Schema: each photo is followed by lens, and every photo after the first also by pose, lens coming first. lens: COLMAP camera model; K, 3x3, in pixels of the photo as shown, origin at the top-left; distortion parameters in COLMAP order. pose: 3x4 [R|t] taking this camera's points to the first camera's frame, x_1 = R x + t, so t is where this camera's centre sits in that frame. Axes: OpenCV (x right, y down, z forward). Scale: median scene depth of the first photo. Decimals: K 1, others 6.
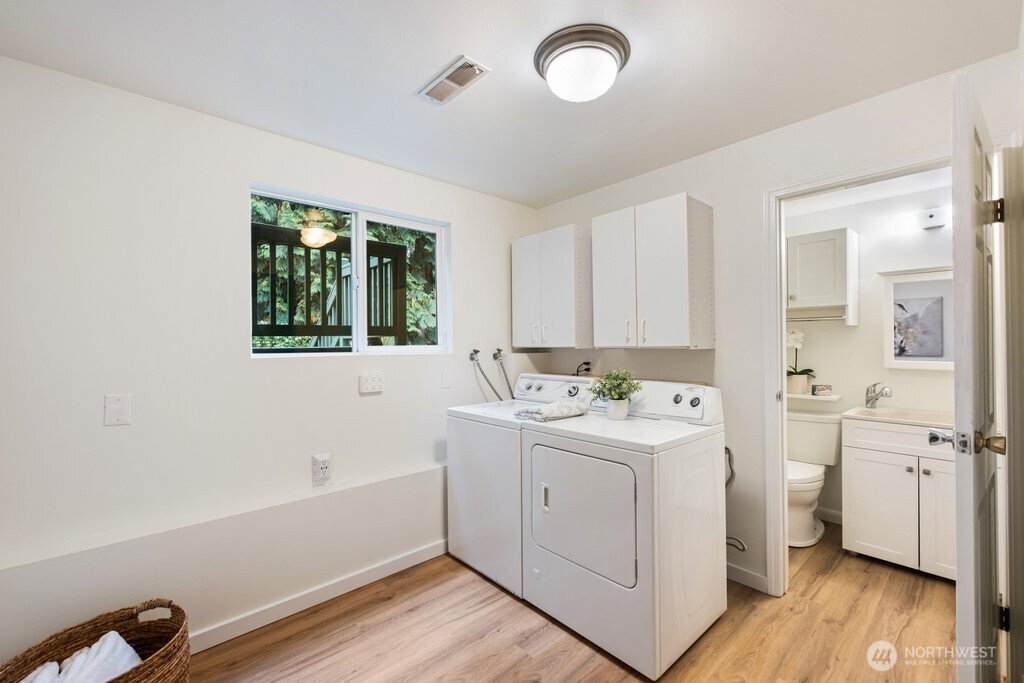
lens RADIAL K [[433.4, 0, 513.7], [0, 433.4, 340.3], [0, 0, 1]] dist [-0.000234, -0.000247]
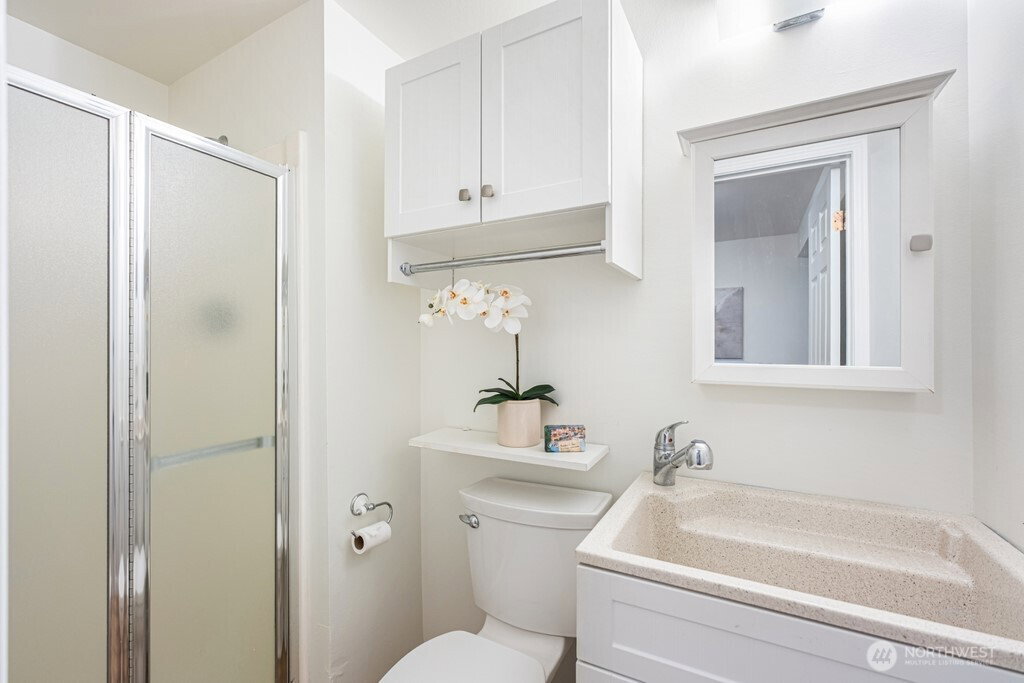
lens RADIAL K [[433.4, 0, 515.2], [0, 433.4, 345.1], [0, 0, 1]] dist [-0.000234, -0.000247]
pose [[0.943272, 0.008823, 0.331903, 0.524615], [-0.009092, 0.999958, -0.000743, 0.028640], [-0.331895, -0.002317, 0.943313, 0.625387]]
